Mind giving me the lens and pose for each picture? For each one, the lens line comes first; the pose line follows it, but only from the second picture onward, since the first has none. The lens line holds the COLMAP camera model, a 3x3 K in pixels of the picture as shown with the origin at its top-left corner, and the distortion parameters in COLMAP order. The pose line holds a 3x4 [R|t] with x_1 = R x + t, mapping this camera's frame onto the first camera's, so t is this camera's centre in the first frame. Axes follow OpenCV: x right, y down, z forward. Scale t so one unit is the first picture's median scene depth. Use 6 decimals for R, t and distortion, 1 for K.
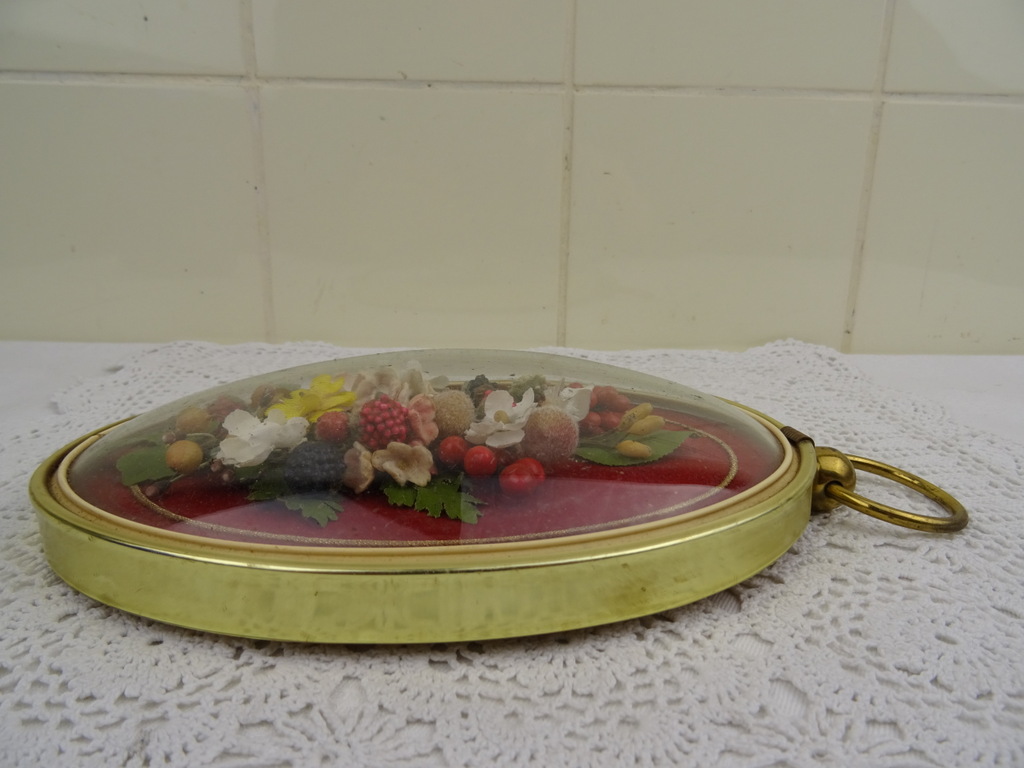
lens RADIAL K [[731.8, 0, 505.7], [0, 731.8, 380.8], [0, 0, 1]] dist [-0.000899, -0.014556]
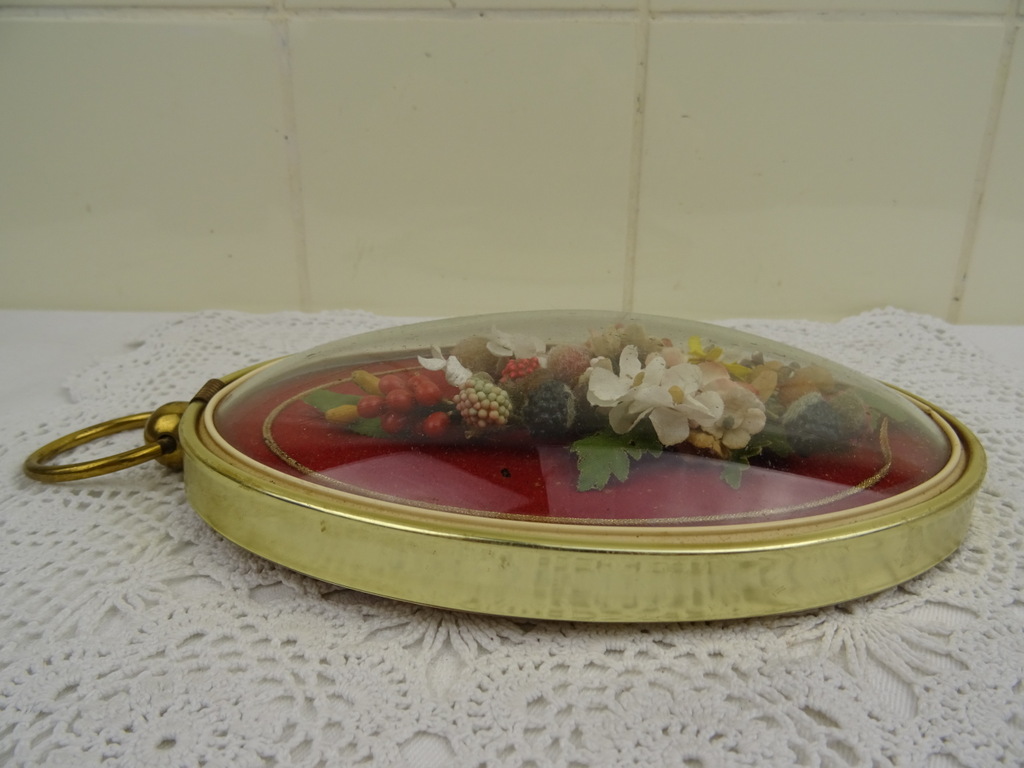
lens RADIAL K [[731.8, 0, 505.7], [0, 731.8, 380.8], [0, 0, 1]] dist [-0.000899, -0.014556]
pose [[0.998888, 0.005843, -0.046784, -0.032805], [-0.002345, 0.997220, 0.074473, -0.036442], [0.047089, -0.074281, 0.996125, 0.108208]]
